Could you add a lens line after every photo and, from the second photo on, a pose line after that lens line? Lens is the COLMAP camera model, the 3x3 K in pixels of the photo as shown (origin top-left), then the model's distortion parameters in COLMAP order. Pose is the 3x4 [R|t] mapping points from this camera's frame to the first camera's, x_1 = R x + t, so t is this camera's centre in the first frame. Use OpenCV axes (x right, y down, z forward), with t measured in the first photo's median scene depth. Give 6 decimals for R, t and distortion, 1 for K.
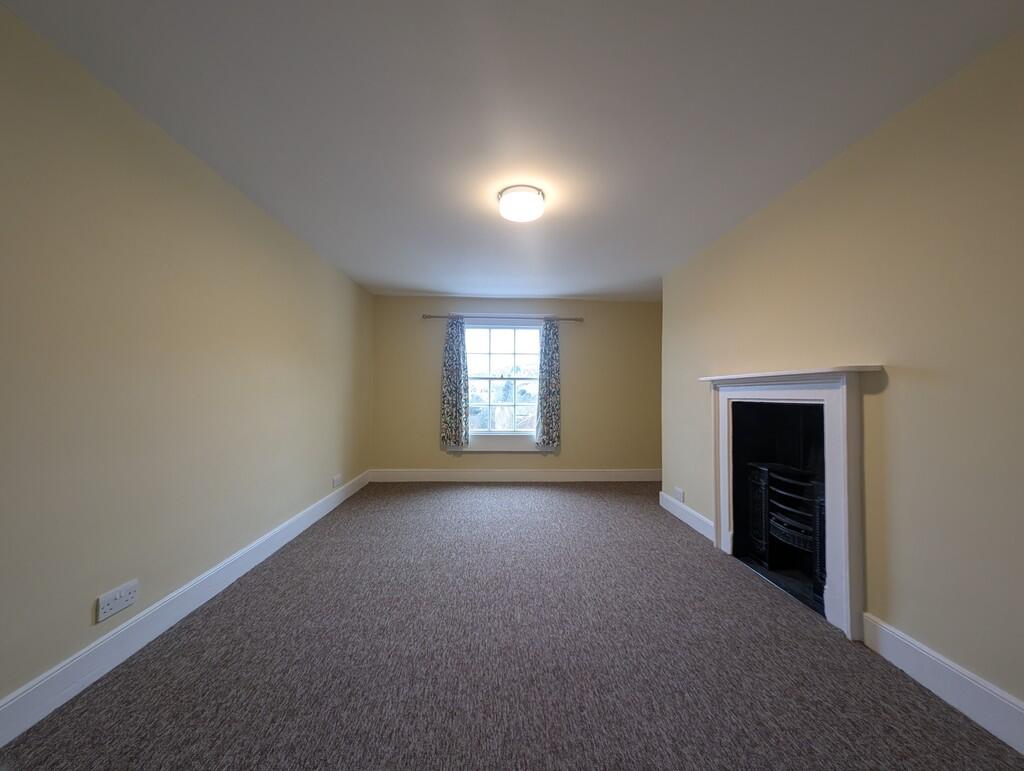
lens RADIAL K [[383.0, 0, 510.7], [0, 383.0, 387.3], [0, 0, 1]] dist [0.020546, -0.012994]
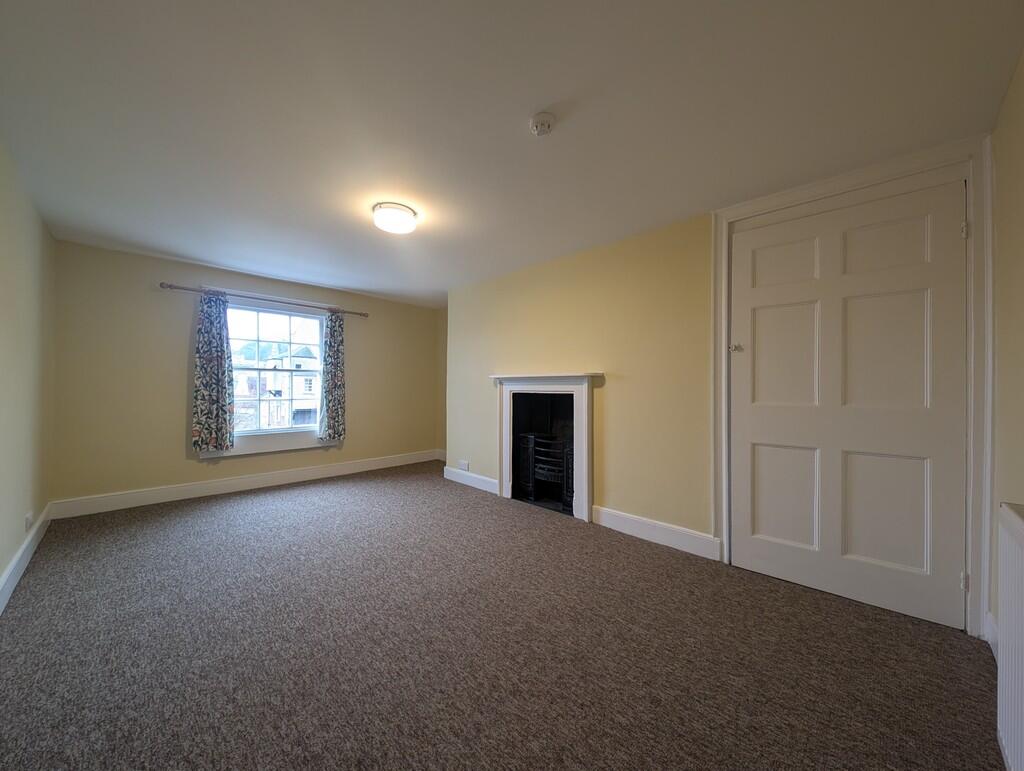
lens RADIAL K [[383.0, 0, 510.7], [0, 383.0, 387.3], [0, 0, 1]] dist [0.020546, -0.012994]
pose [[0.731461, -0.002982, 0.681877, -0.336597], [-0.012390, 0.999767, 0.017663, -0.007126], [-0.681771, -0.021369, 0.731254, -0.037664]]
